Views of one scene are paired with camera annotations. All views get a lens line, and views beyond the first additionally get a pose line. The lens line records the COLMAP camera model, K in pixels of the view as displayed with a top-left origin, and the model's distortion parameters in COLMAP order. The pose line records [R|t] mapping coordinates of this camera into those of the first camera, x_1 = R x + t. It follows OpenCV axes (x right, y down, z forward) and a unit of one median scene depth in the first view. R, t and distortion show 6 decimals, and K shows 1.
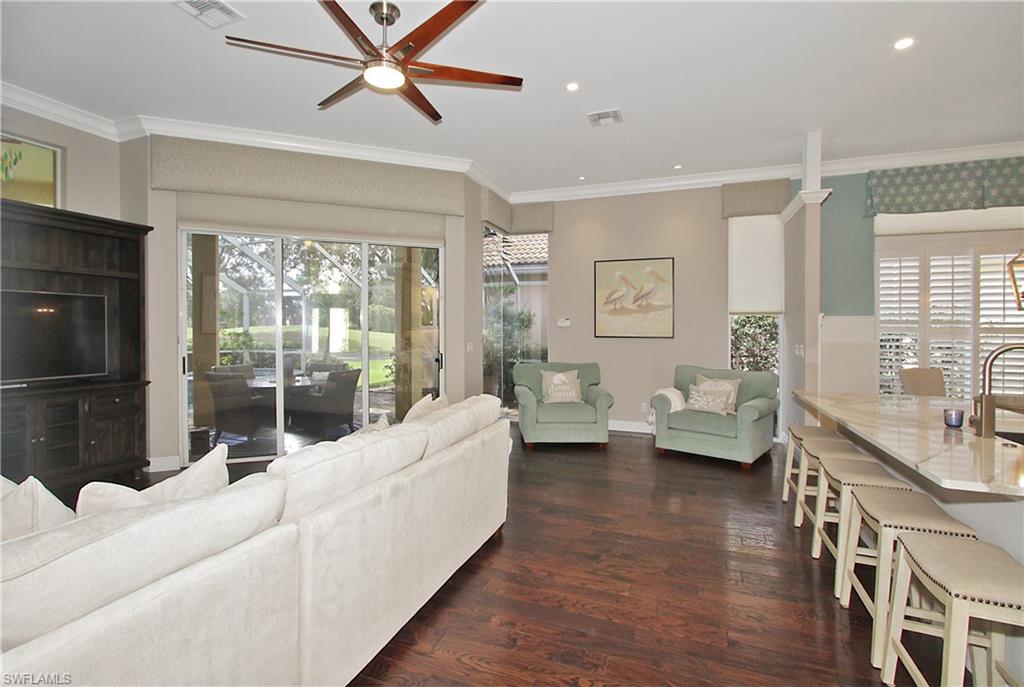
lens RADIAL K [[462.6, 0, 514.3], [0, 462.6, 334.2], [0, 0, 1]] dist [-0.018822, 0.004535]
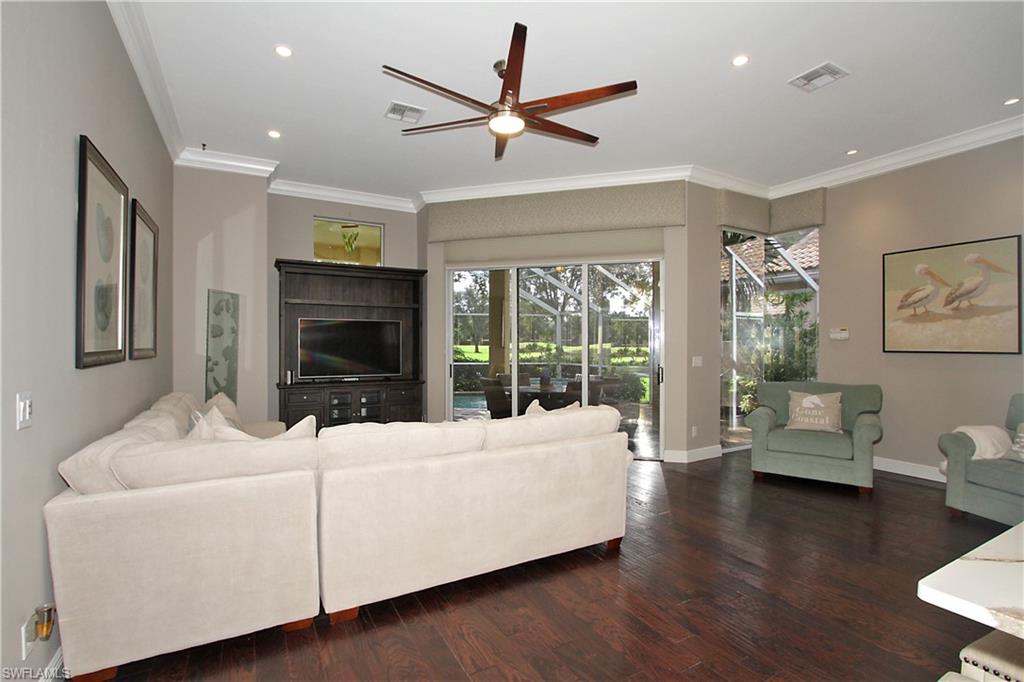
lens RADIAL K [[462.6, 0, 550.5], [0, 462.6, 347.2], [0, 0, 1]] dist [-0.018822, 0.004535]
pose [[0.802590, -0.002362, -0.596527, 0.223215], [-0.002281, 0.999973, -0.007028, 0.005826], [0.596527, 0.007001, 0.802562, 0.060968]]
